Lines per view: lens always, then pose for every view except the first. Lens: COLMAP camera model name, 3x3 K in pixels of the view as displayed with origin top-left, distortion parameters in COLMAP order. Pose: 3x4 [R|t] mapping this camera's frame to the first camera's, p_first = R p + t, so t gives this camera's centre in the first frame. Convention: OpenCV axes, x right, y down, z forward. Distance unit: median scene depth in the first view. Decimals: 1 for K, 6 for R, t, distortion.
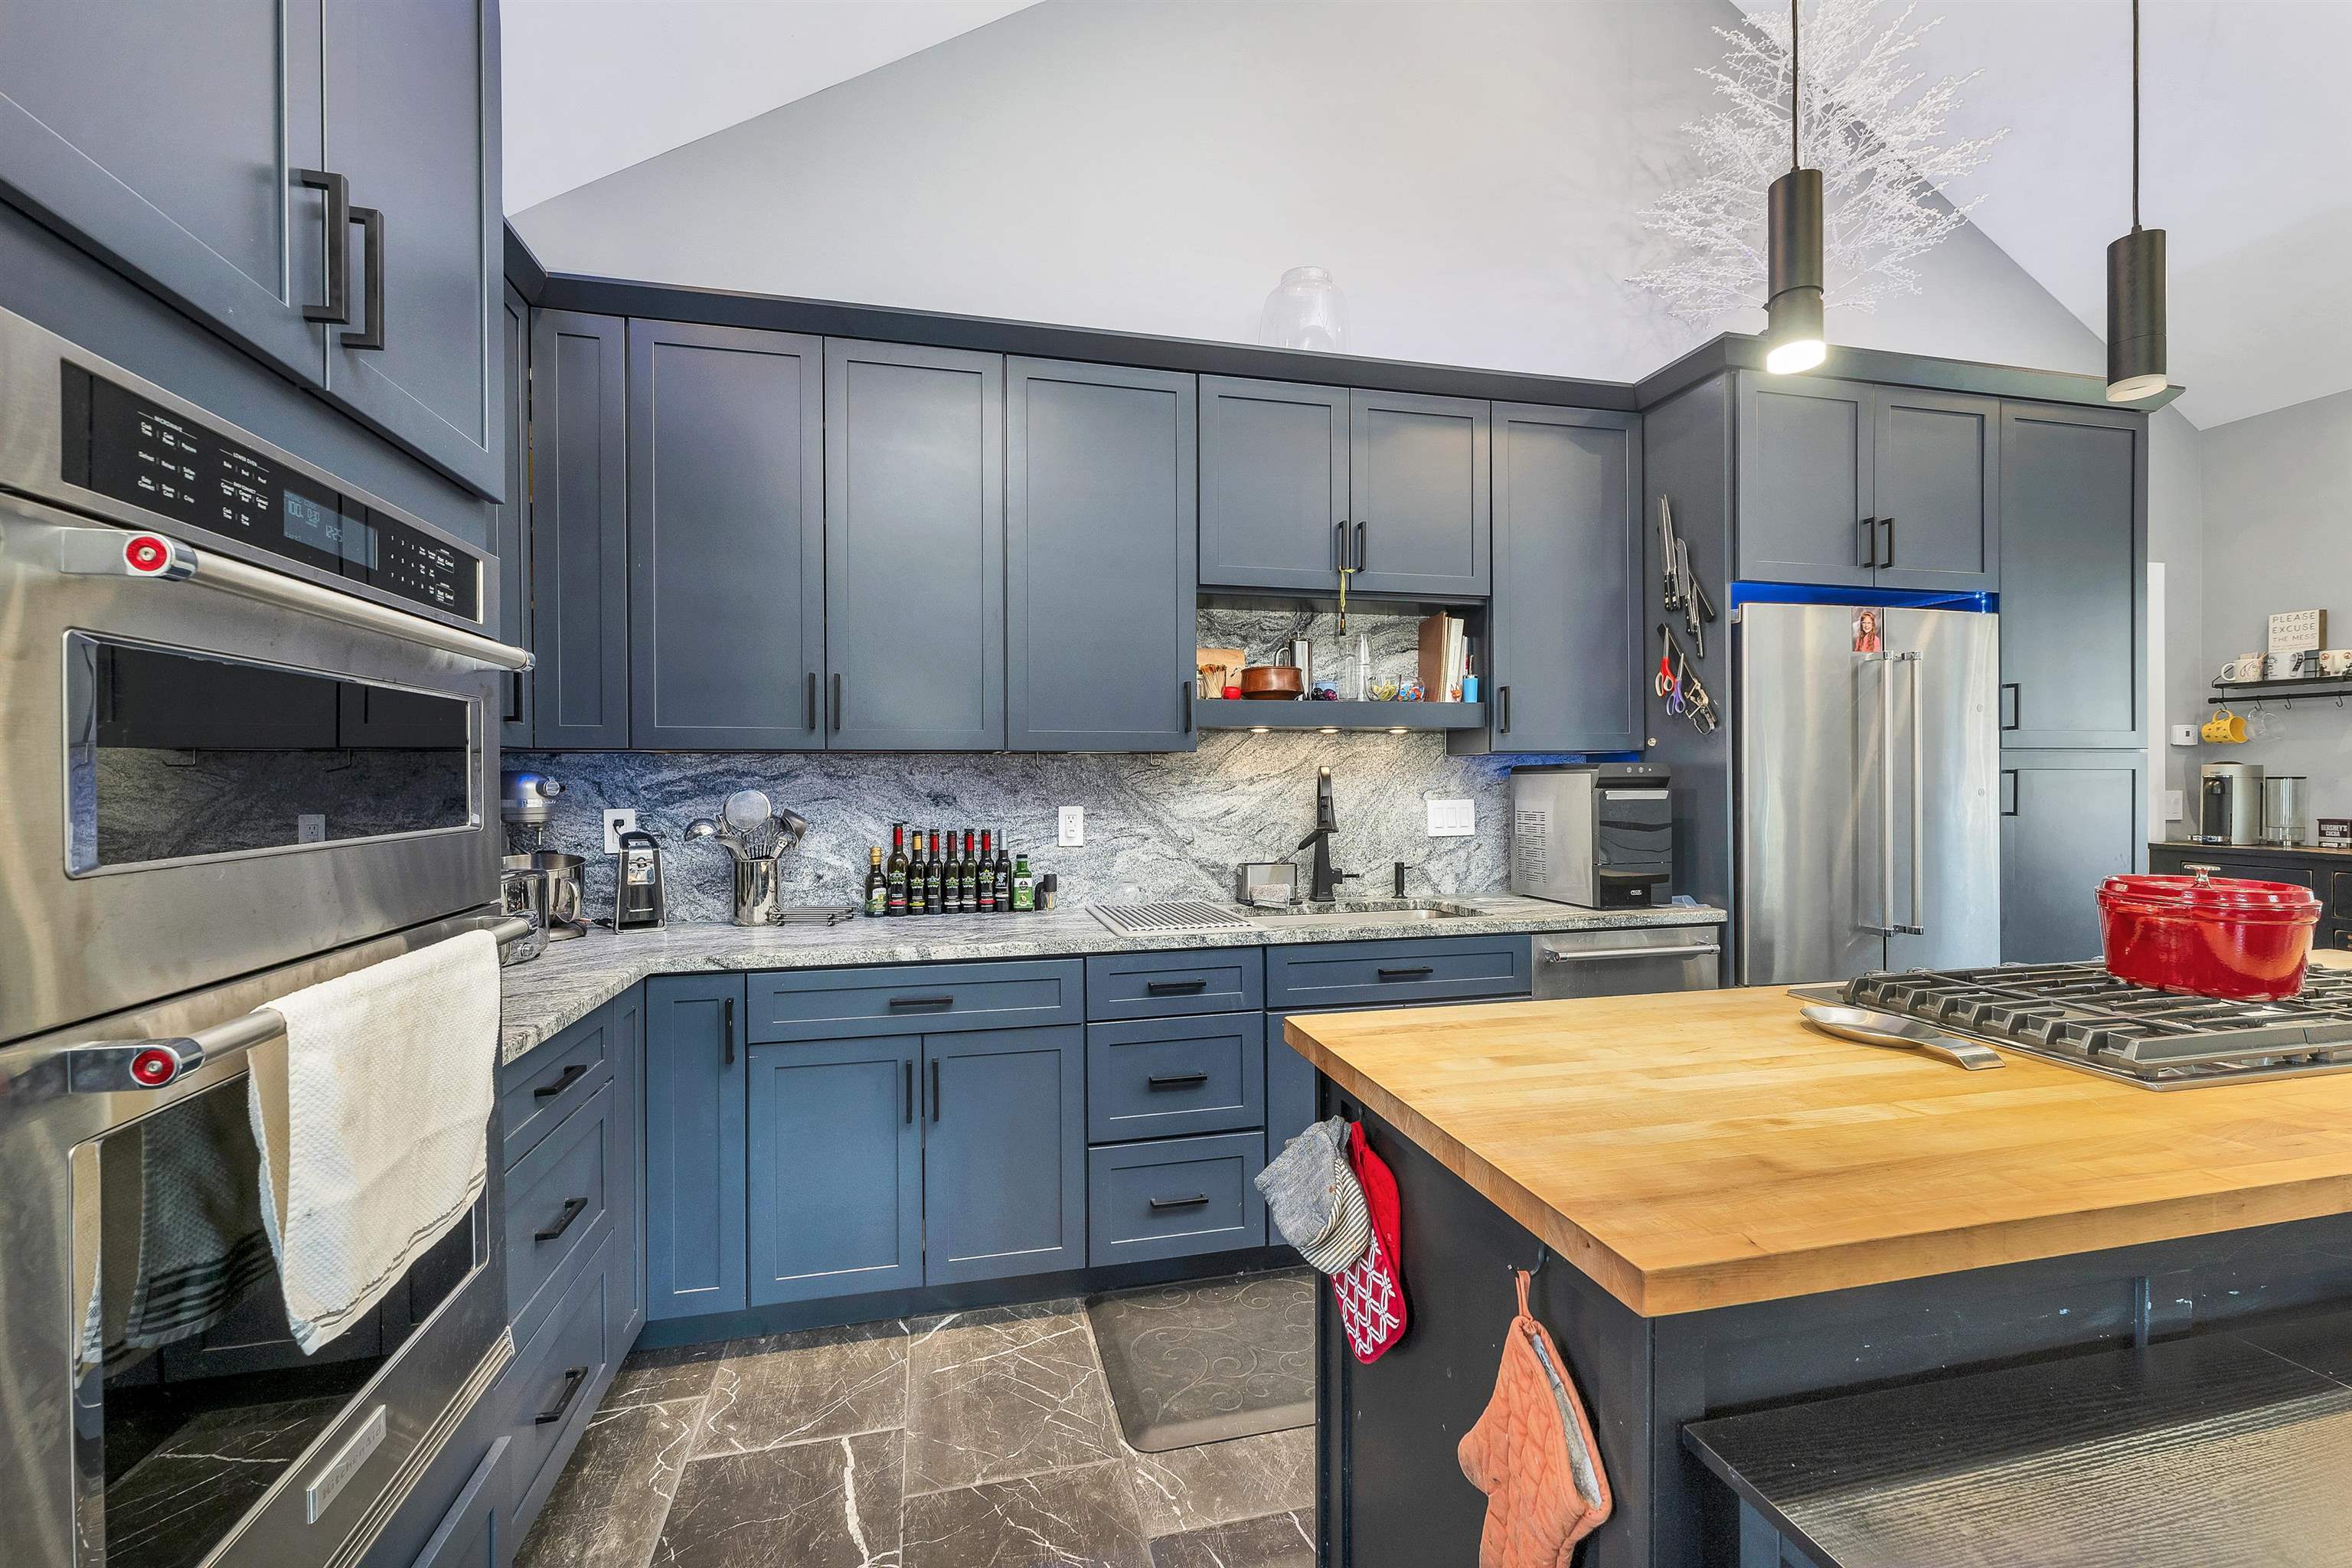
lens RADIAL K [[977.9, 0, 1176.3], [0, 977.9, 783.9], [0, 0, 1]] dist [-0.000765, -0.000358]
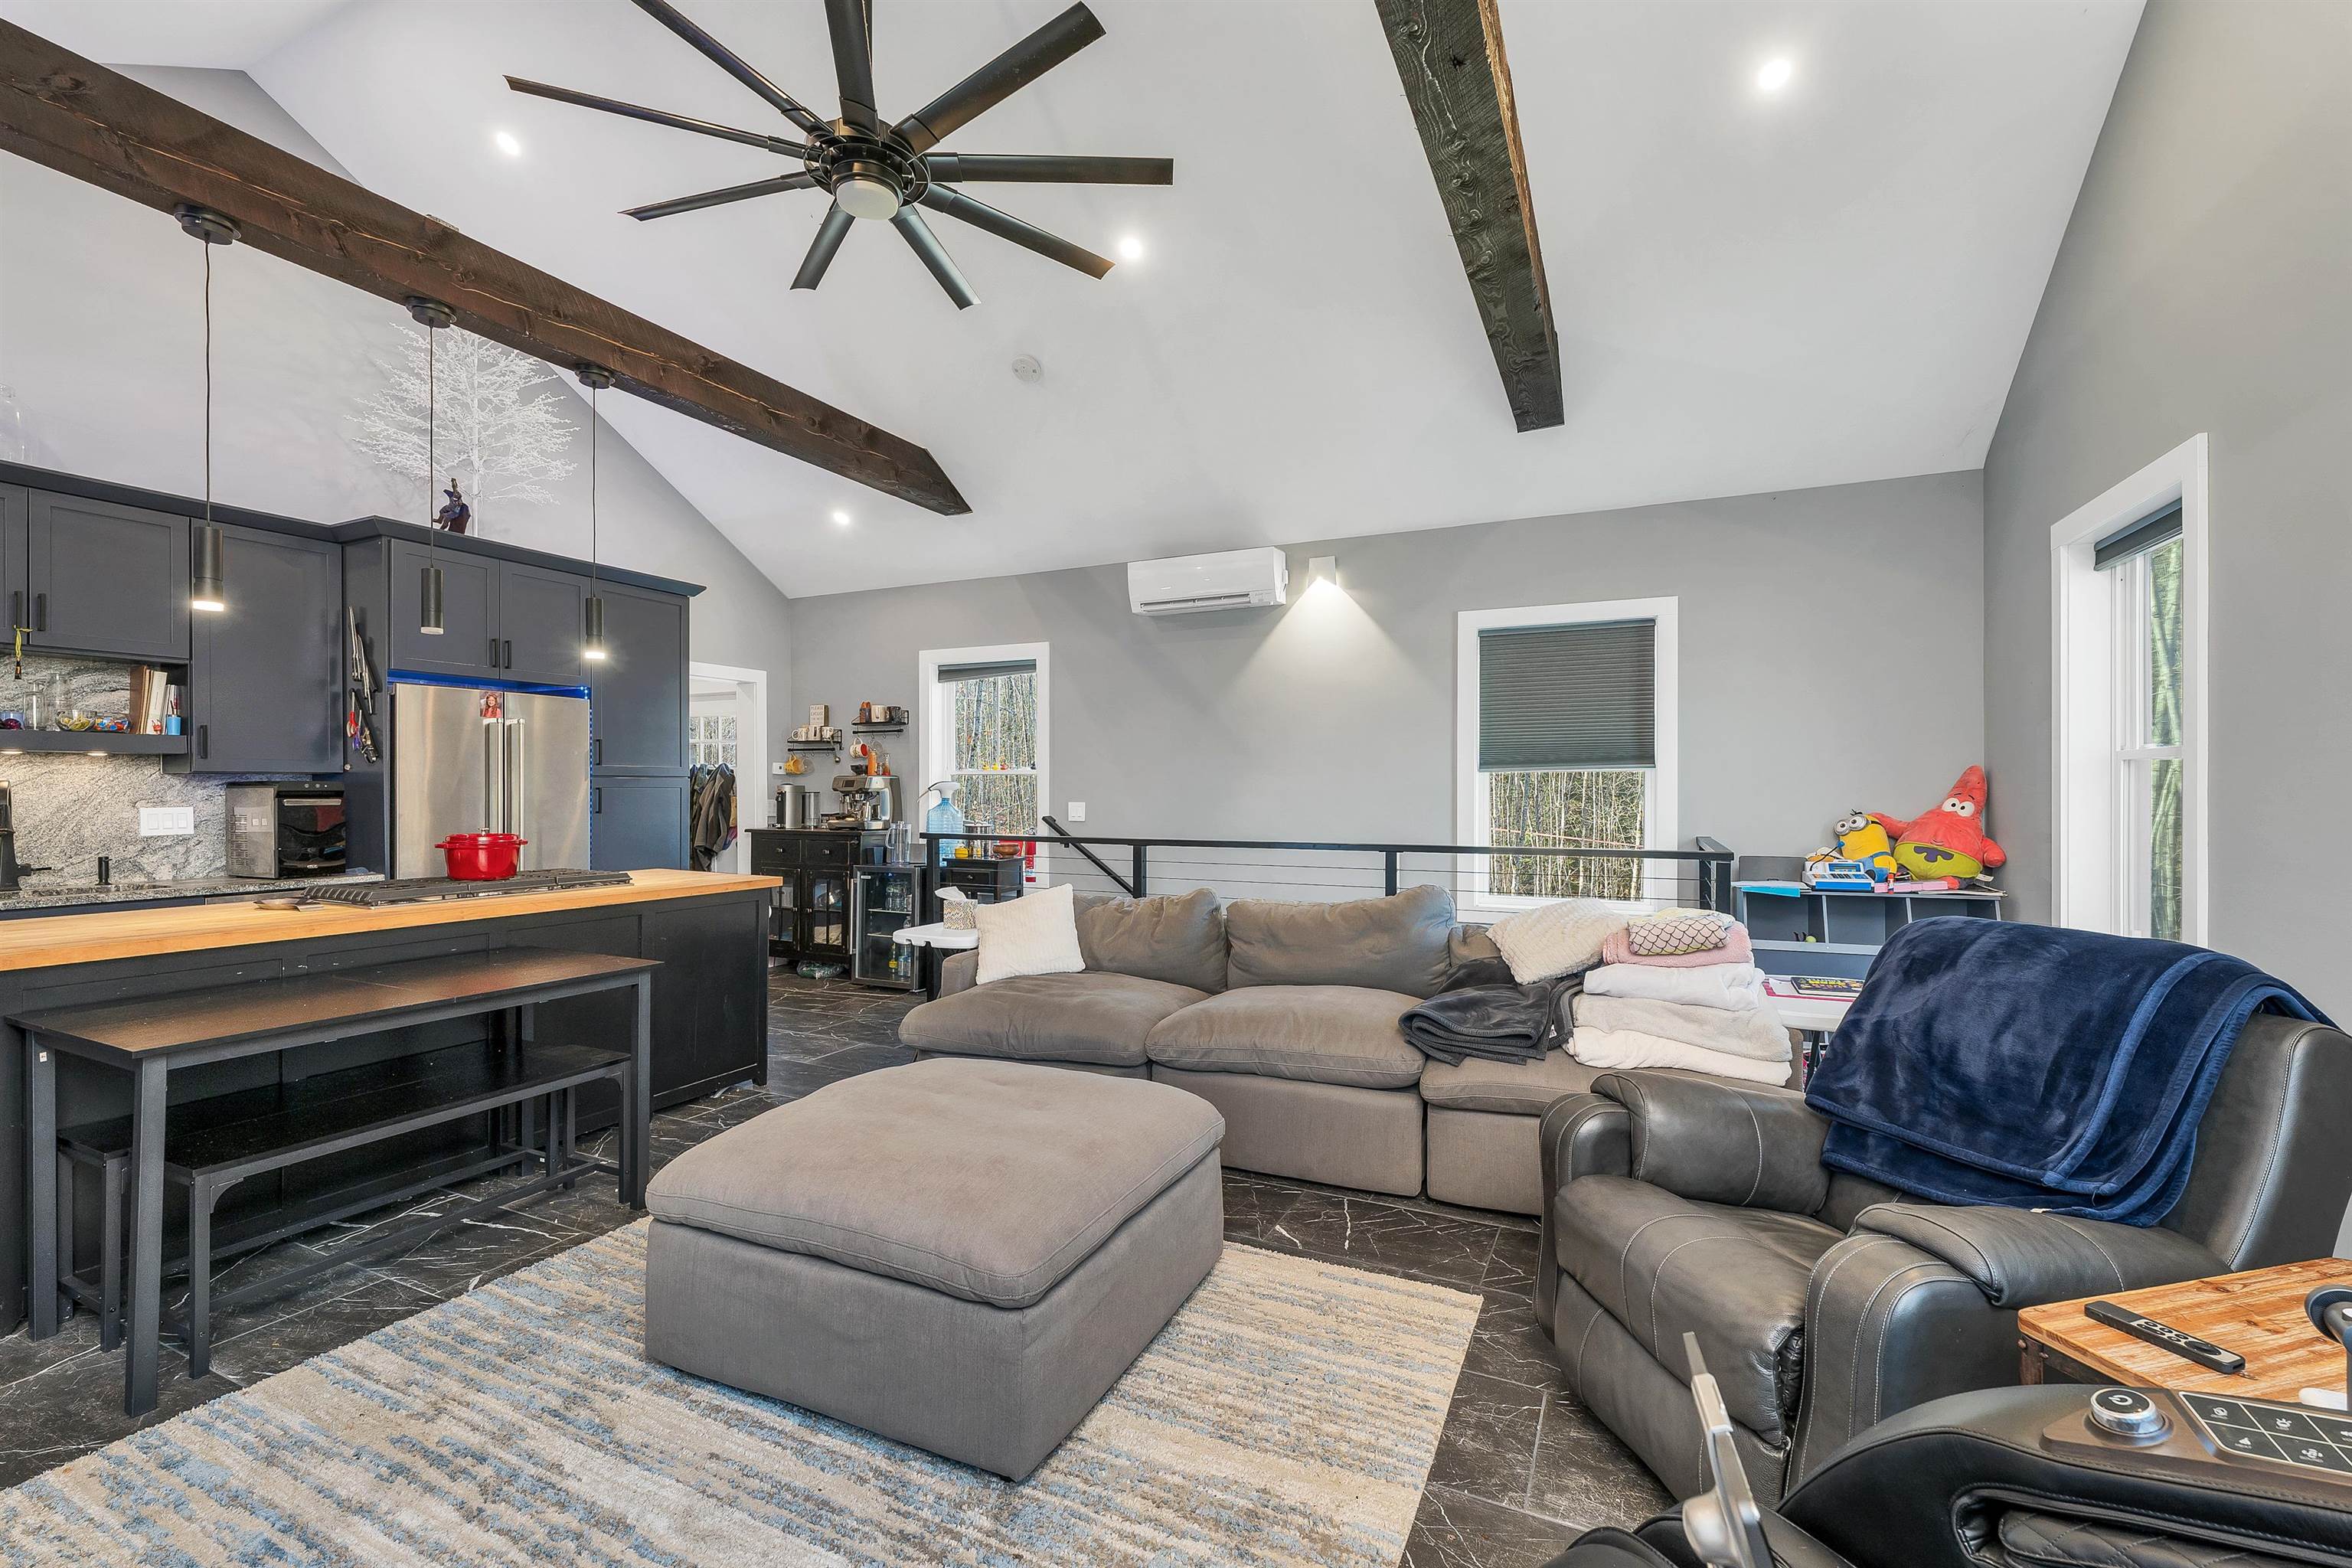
lens RADIAL K [[977.9, 0, 1175.7], [0, 977.9, 791.6], [0, 0, 1]] dist [-0.000765, -0.000358]
pose [[0.625182, 0.003549, 0.780471, 0.111082], [0.001971, 0.999979, -0.006126, 0.005966], [-0.780476, 0.005368, 0.625162, -0.895836]]
